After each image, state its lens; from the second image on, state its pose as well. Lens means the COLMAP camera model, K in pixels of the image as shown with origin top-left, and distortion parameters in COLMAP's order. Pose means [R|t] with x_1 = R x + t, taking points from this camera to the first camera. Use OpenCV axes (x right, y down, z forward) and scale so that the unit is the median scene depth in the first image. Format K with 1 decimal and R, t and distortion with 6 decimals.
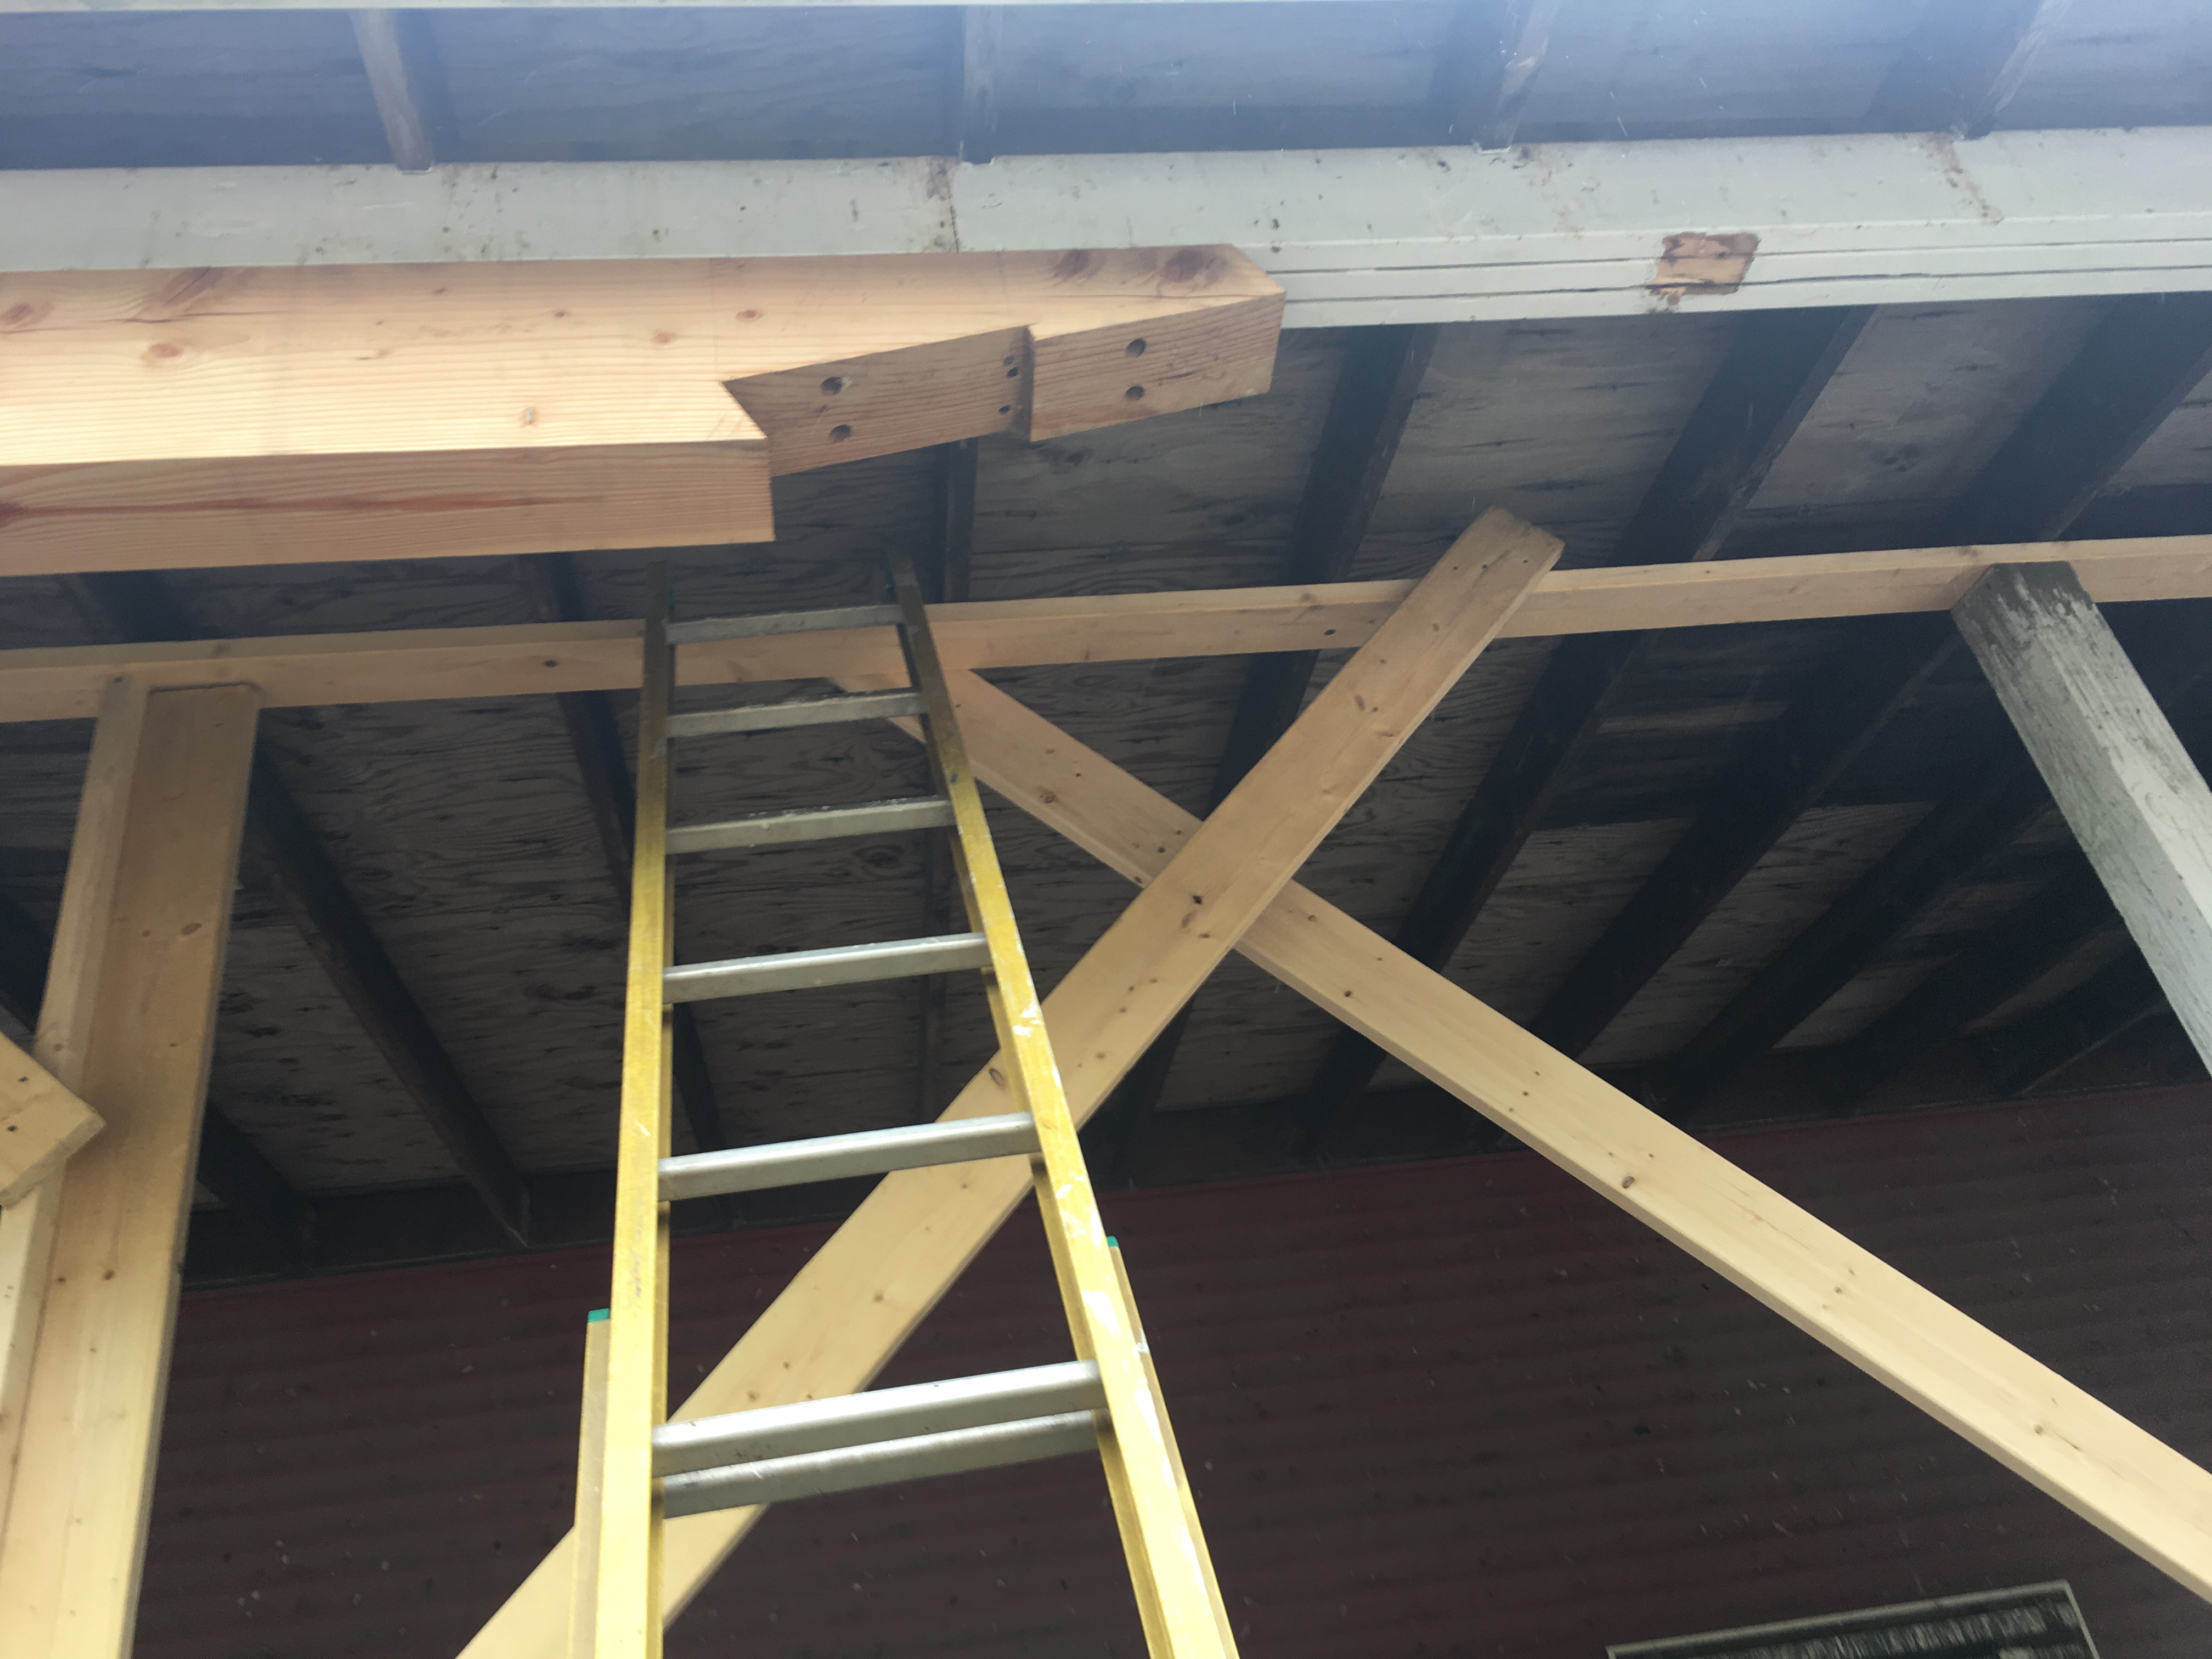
lens RADIAL K [[1887.2, 0, 1106.0], [0, 1887.2, 829.5], [0, 0, 1]] dist [0.085091, -0.115220]
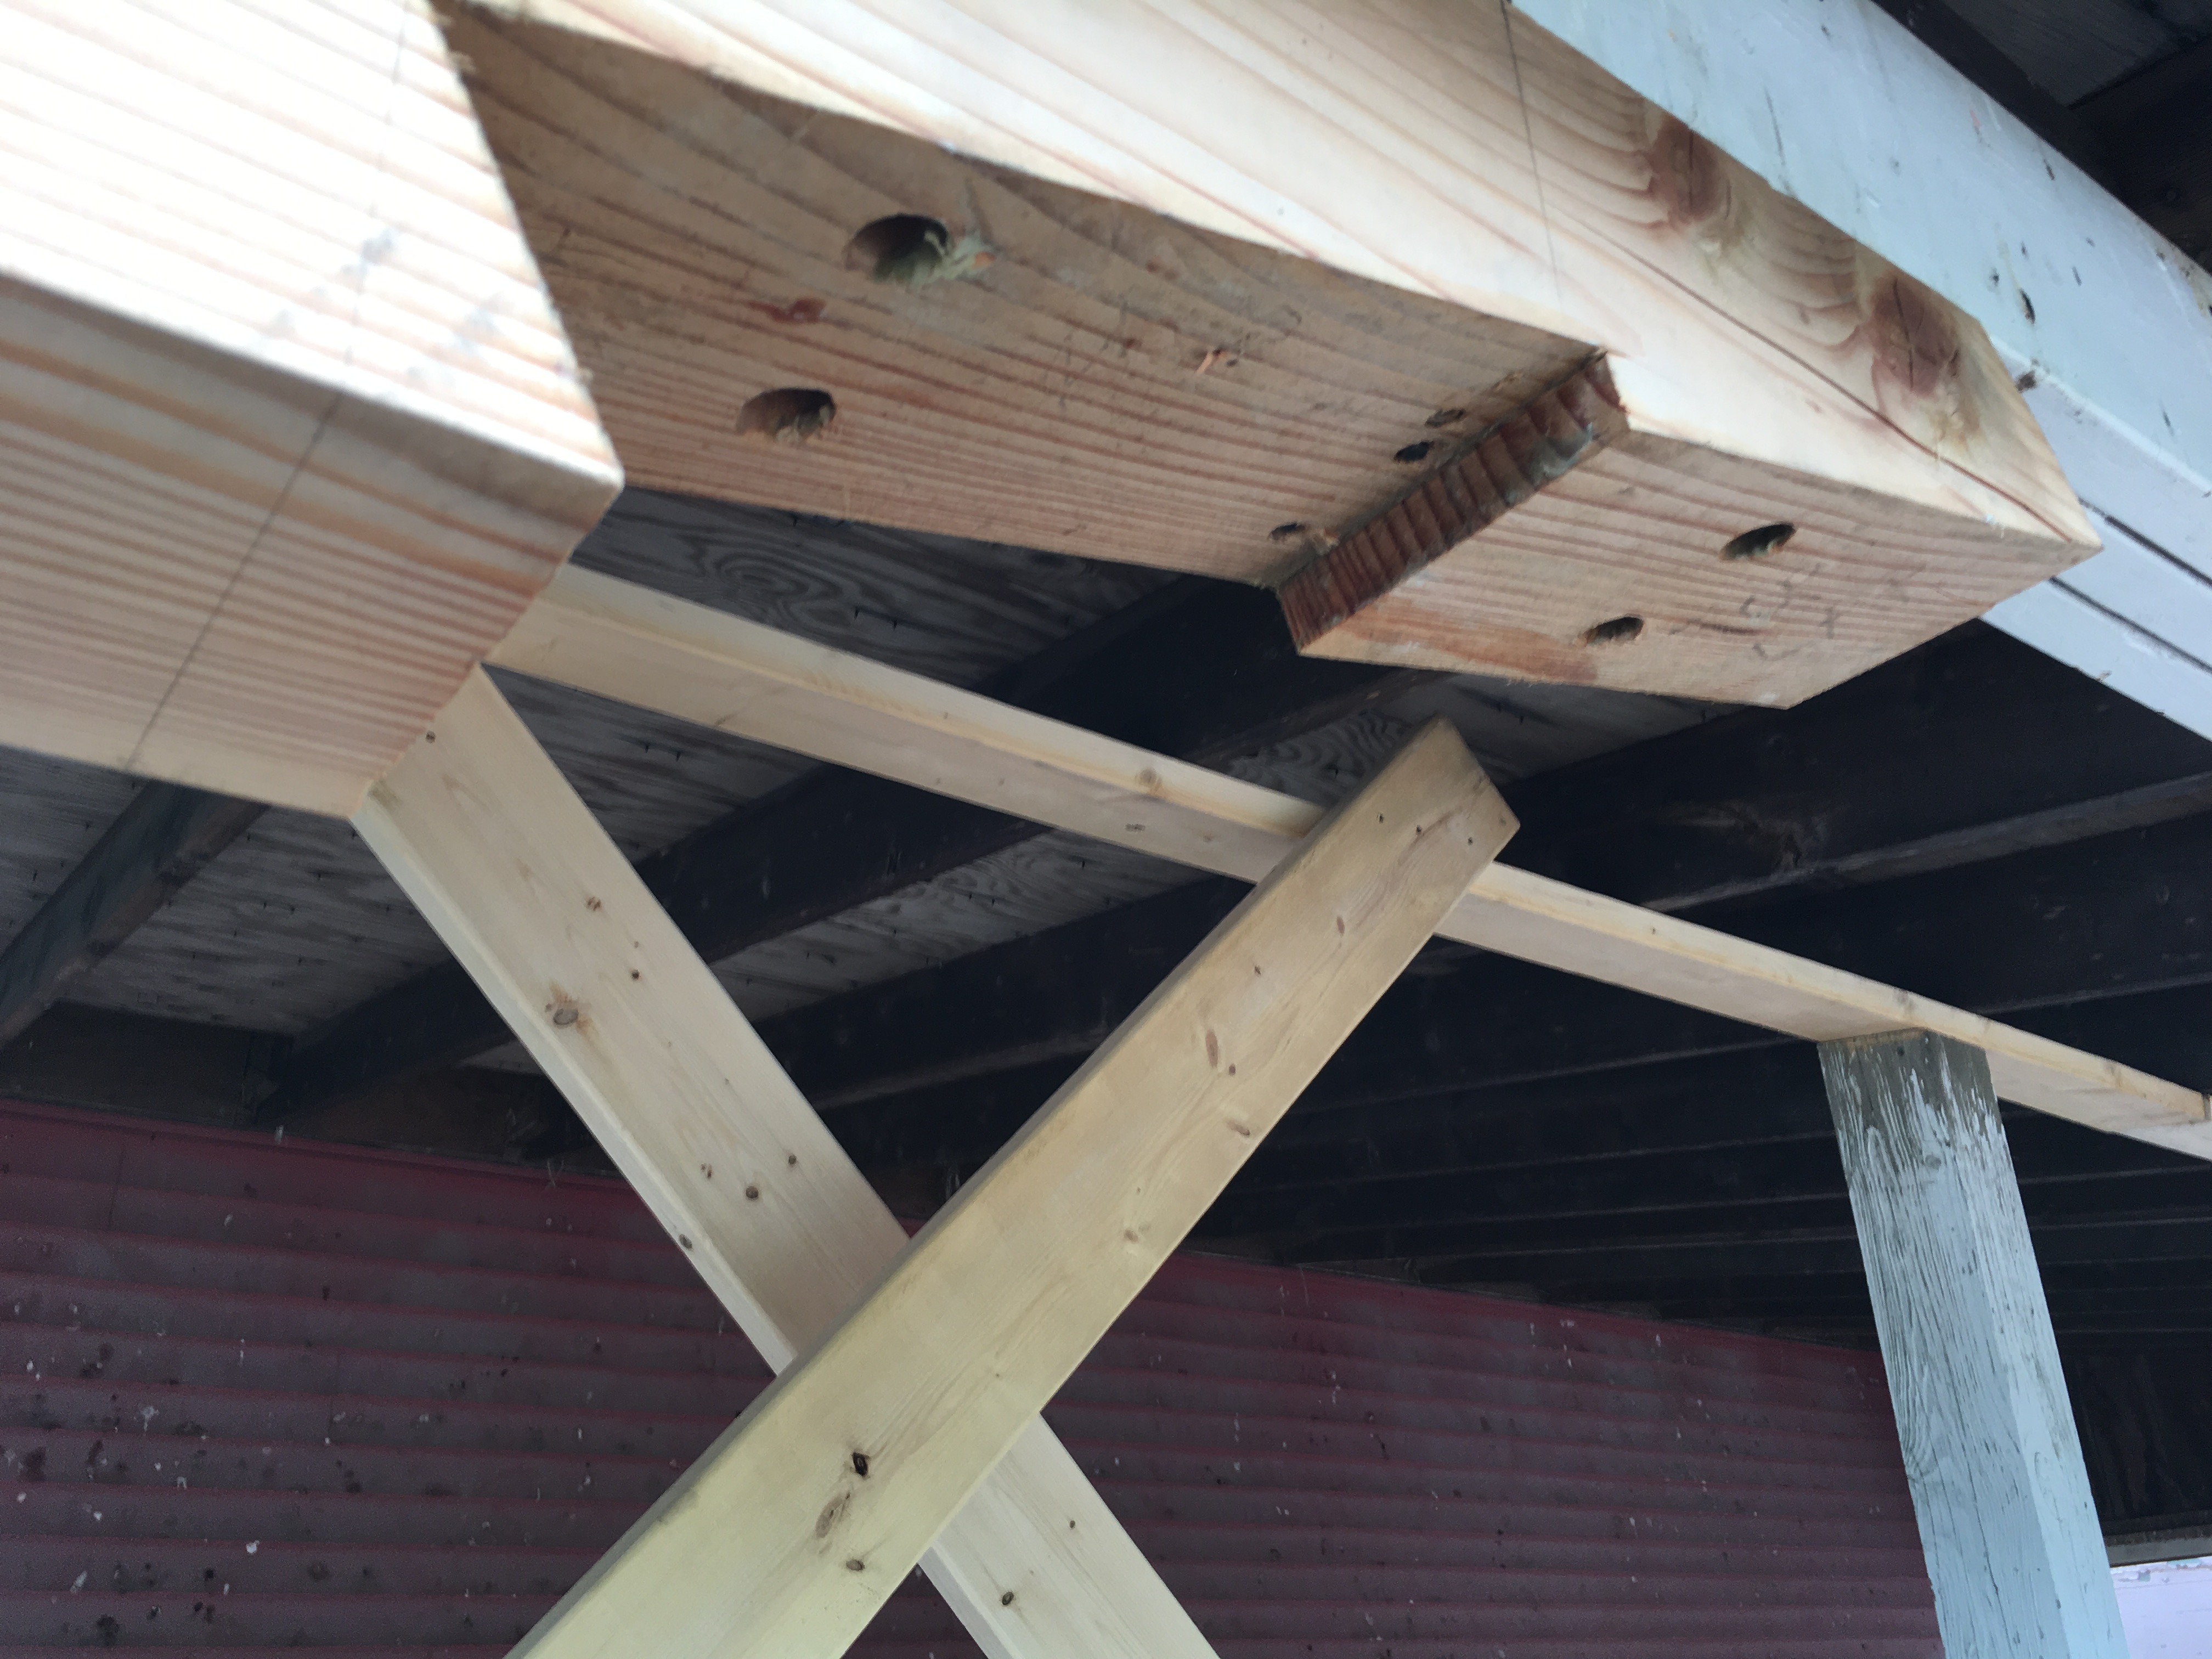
lens RADIAL K [[1887.2, 0, 1106.0], [0, 1887.2, 829.5], [0, 0, 1]] dist [0.085091, -0.115220]
pose [[0.845133, 0.333843, 0.417492, -0.166696], [-0.382309, 0.923350, 0.035565, -0.165007], [-0.373618, -0.189668, 0.907984, 0.682745]]
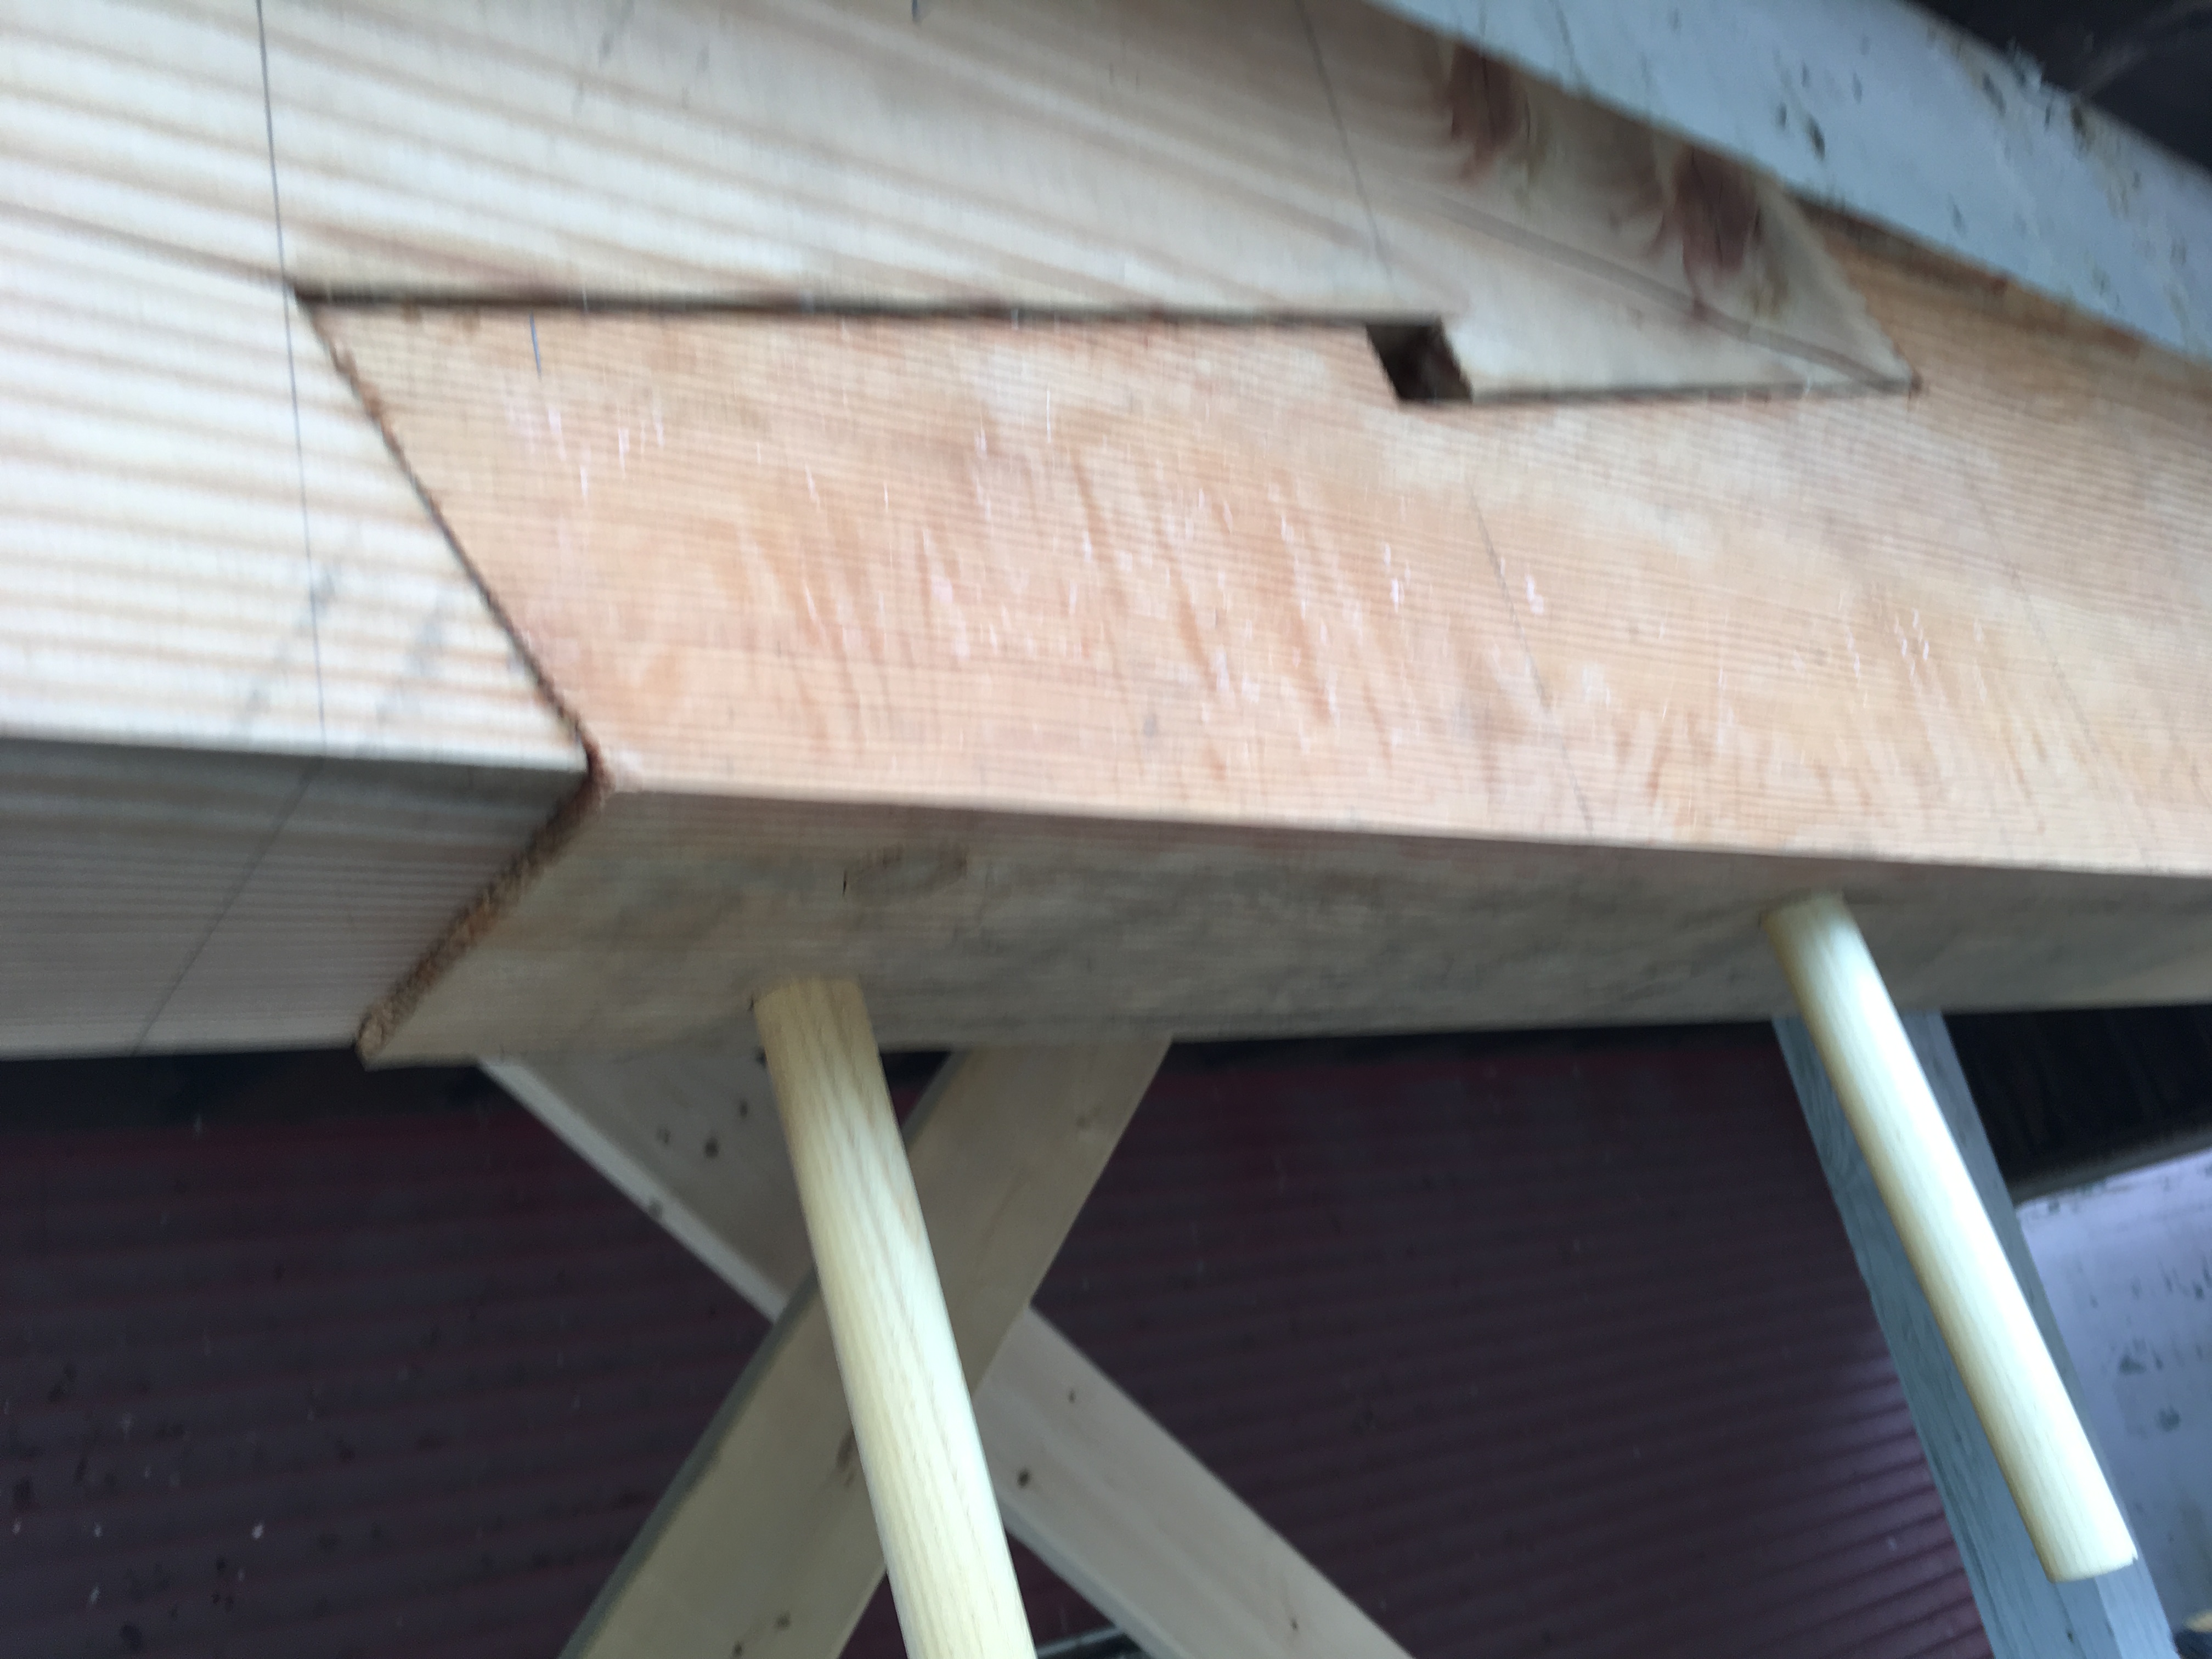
lens RADIAL K [[1900.6, 0, 1106.0], [0, 1900.6, 829.5], [0, 0, 1]] dist [0.071916, -0.103876]
pose [[0.855156, 0.152135, 0.495544, -0.183926], [-0.232015, 0.967195, 0.103452, -0.187578], [-0.463549, -0.203441, 0.862400, 0.680211]]
